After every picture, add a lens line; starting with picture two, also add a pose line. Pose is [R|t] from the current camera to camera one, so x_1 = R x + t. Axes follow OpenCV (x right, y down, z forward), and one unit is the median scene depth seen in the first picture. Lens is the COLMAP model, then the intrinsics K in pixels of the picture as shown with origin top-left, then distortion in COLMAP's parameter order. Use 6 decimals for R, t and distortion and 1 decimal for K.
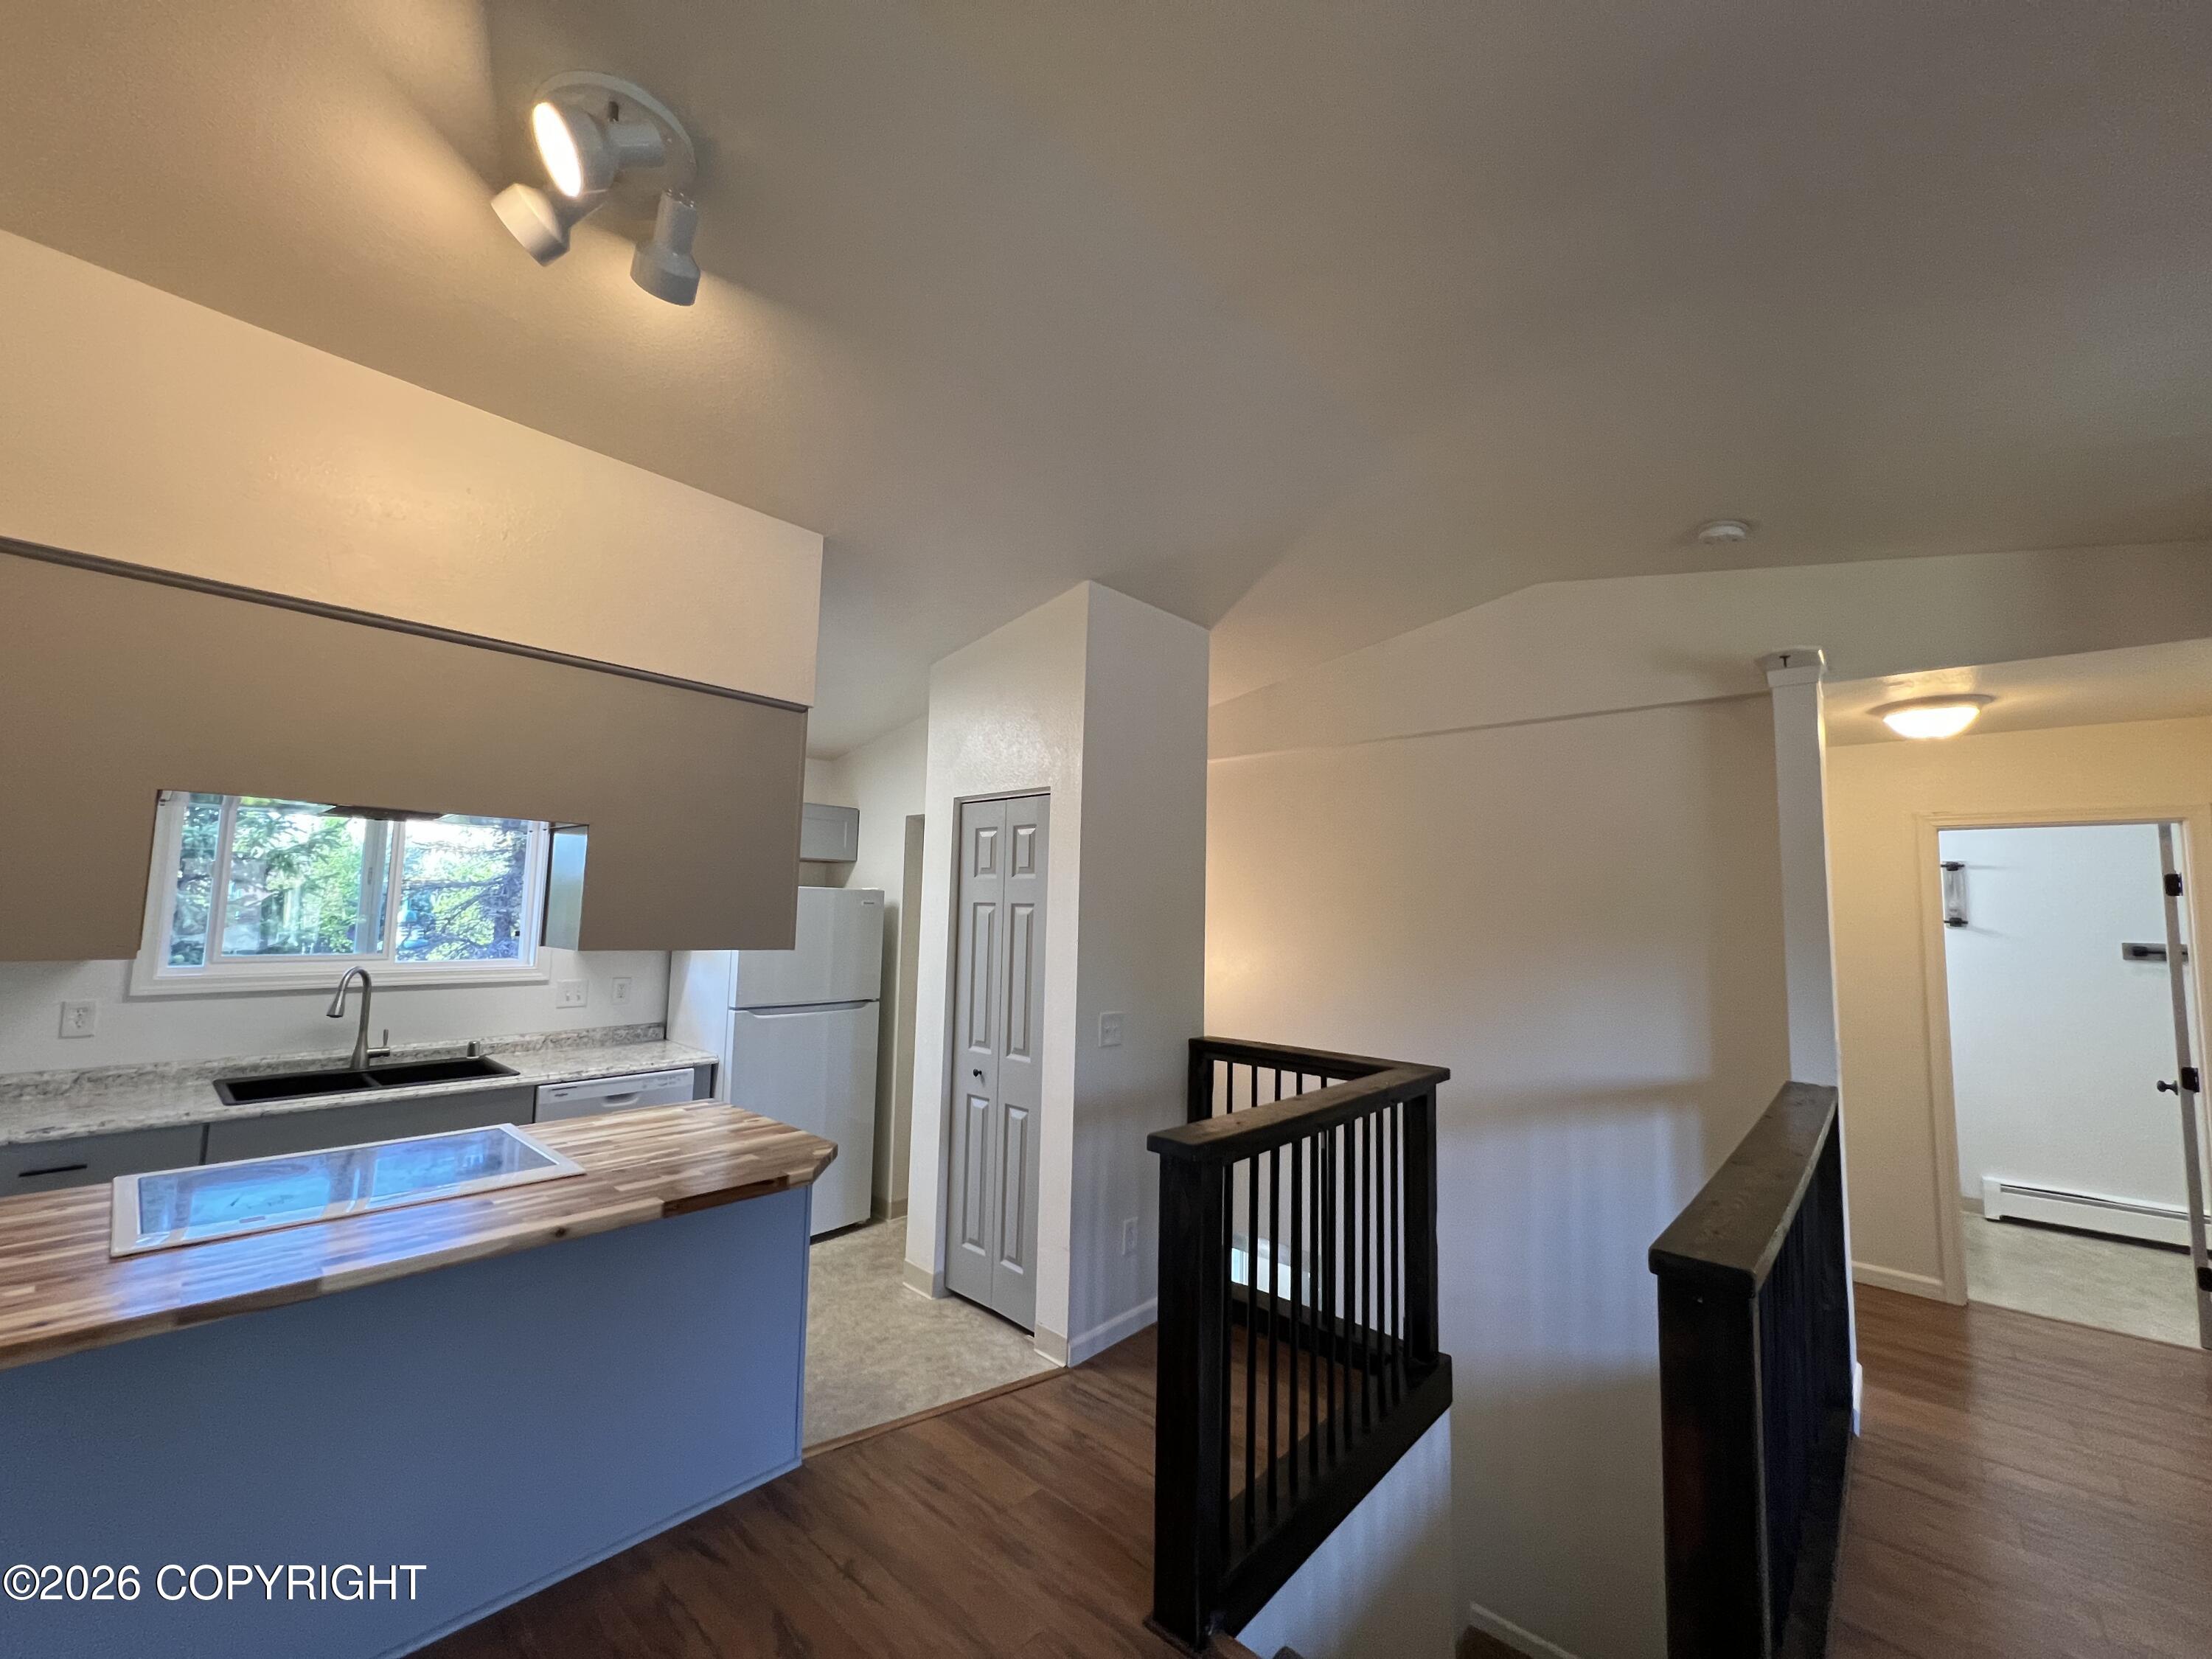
lens RADIAL K [[887.9, 0, 1104.4], [0, 887.9, 833.9], [0, 0, 1]] dist [-0.002095, 0.000923]
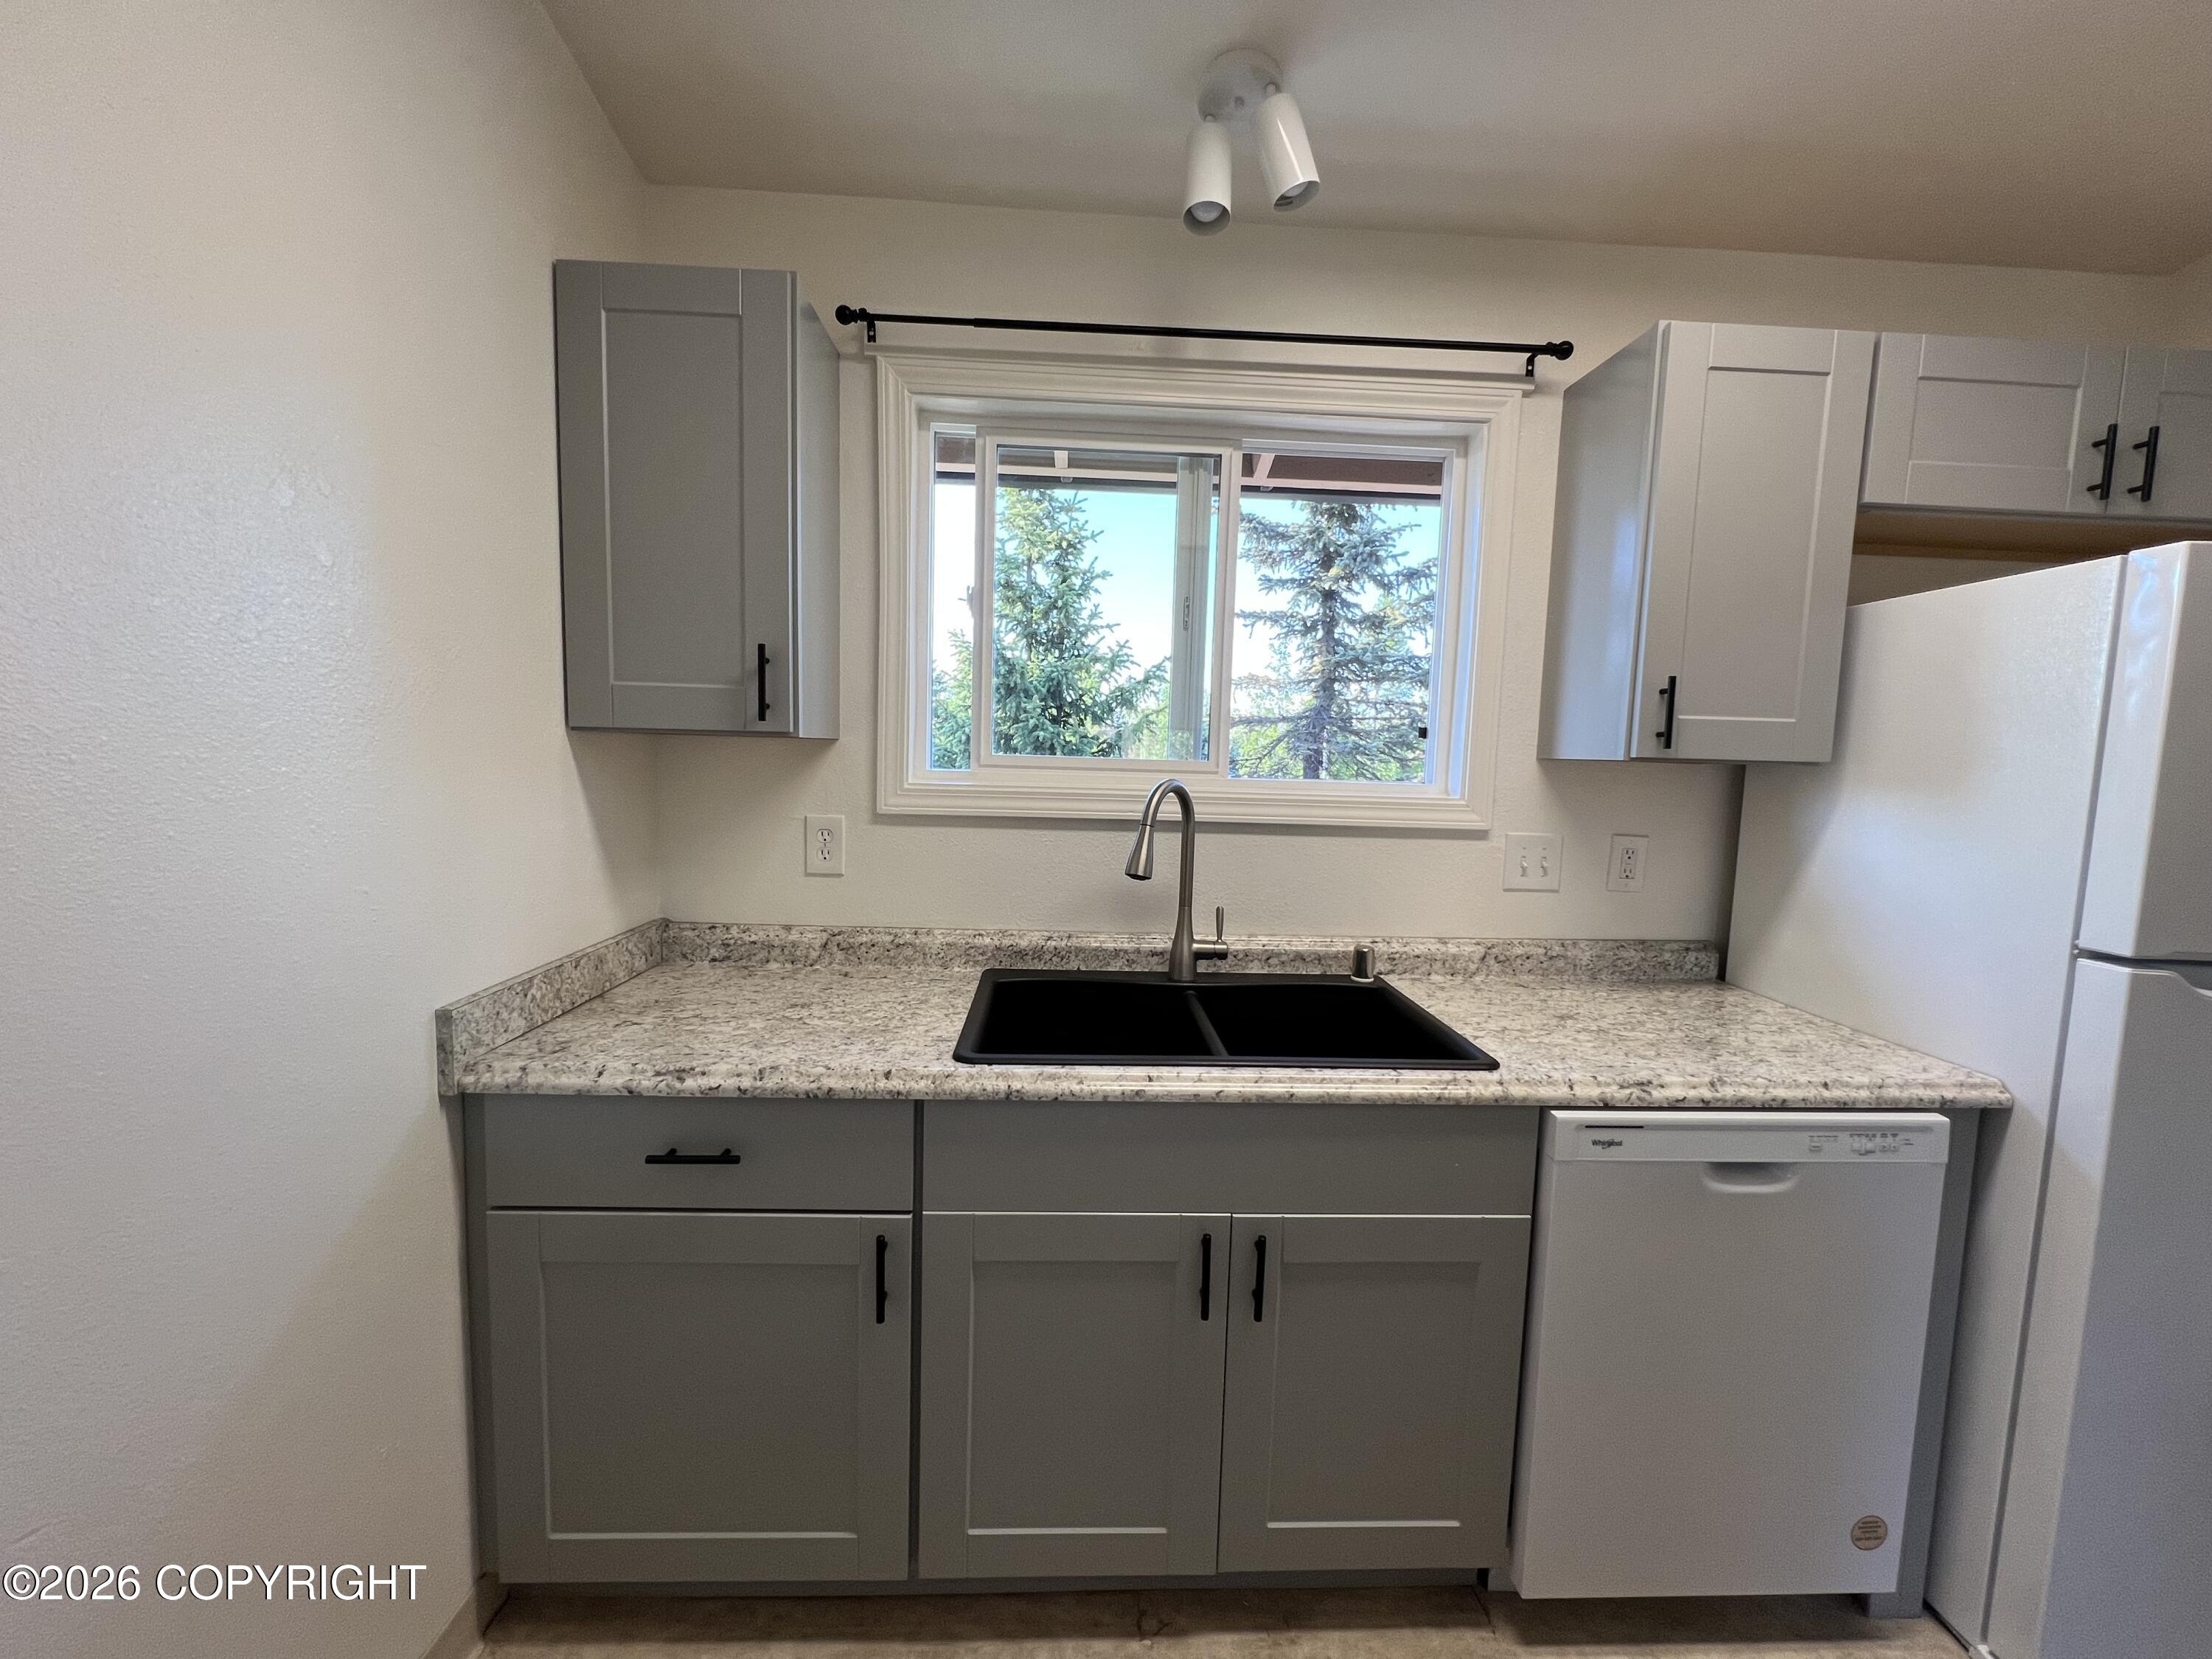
lens RADIAL K [[887.9, 0, 1107.6], [0, 887.9, 833.4], [0, 0, 1]] dist [-0.002095, 0.000923]
pose [[0.705369, 0.062581, -0.706072, -0.504683], [0.046532, 0.989859, 0.134219, 0.108818], [0.707311, -0.127529, 0.695304, 0.613283]]
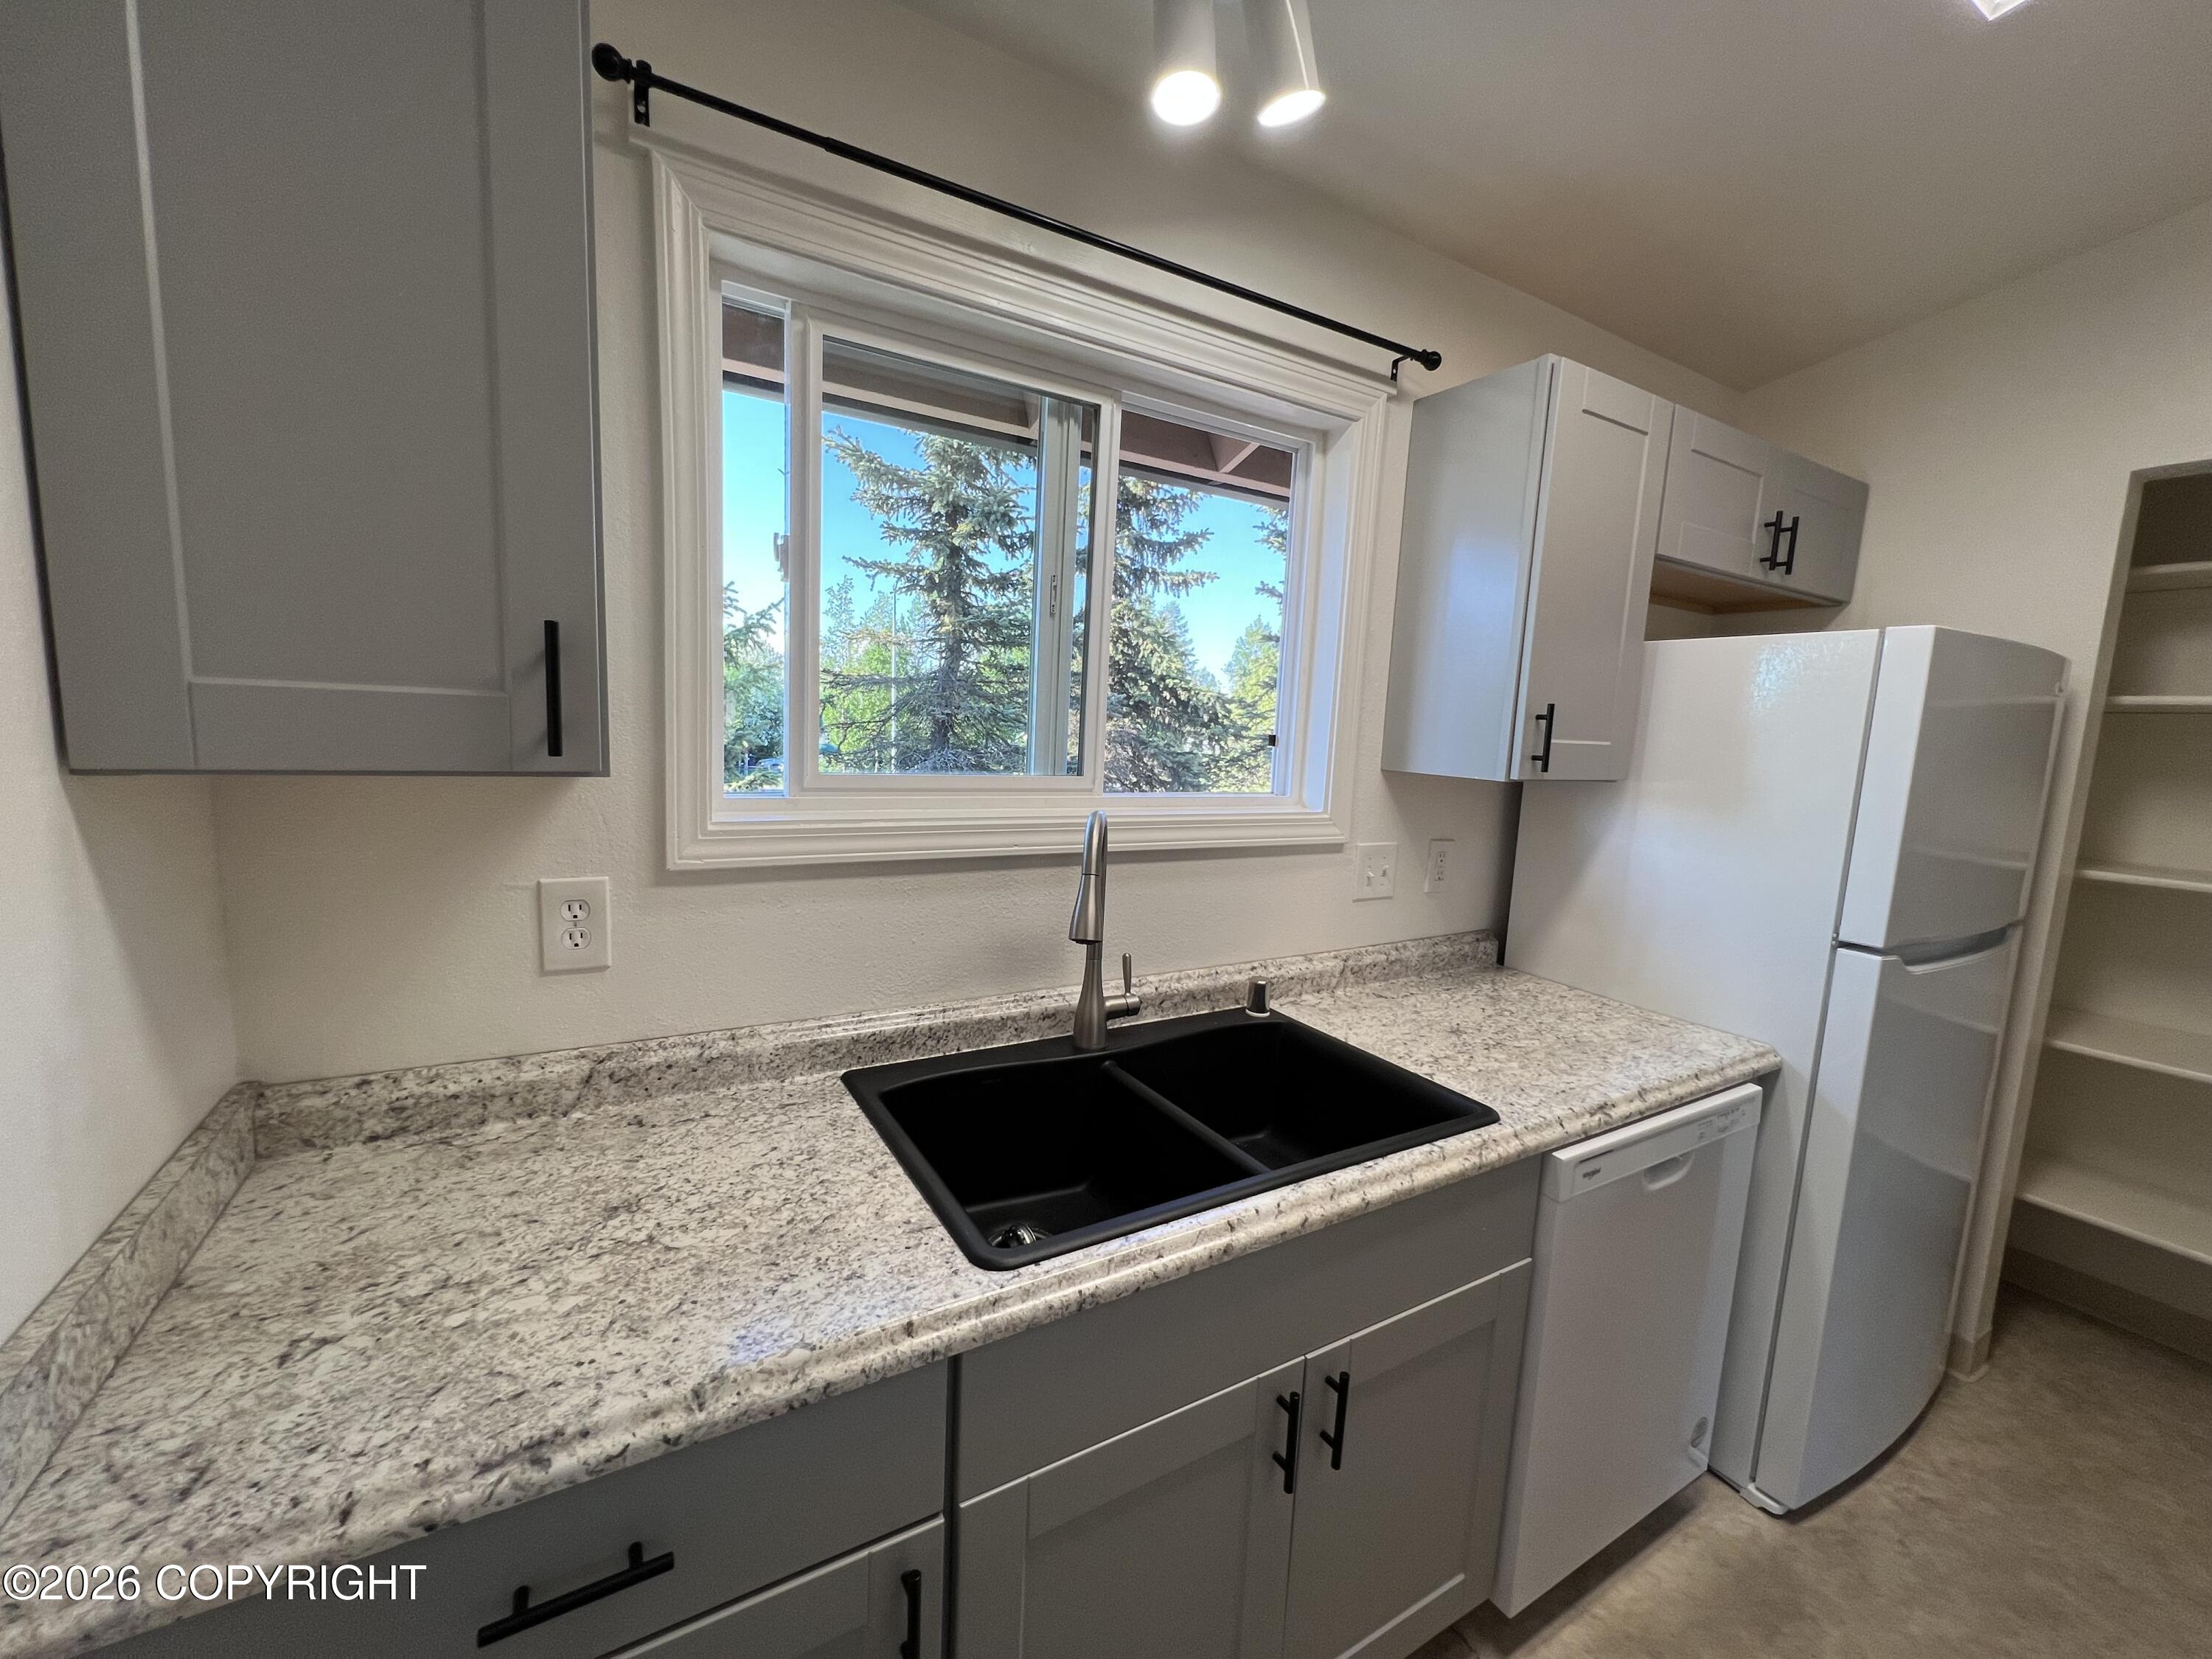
lens RADIAL K [[887.9, 0, 1107.2], [0, 887.9, 833.7], [0, 0, 1]] dist [-0.002095, 0.000923]
pose [[0.955146, 0.060169, -0.289957, -0.705511], [-0.000509, 0.979473, 0.201573, 0.077086], [0.296133, -0.192384, 0.935571, 0.611692]]
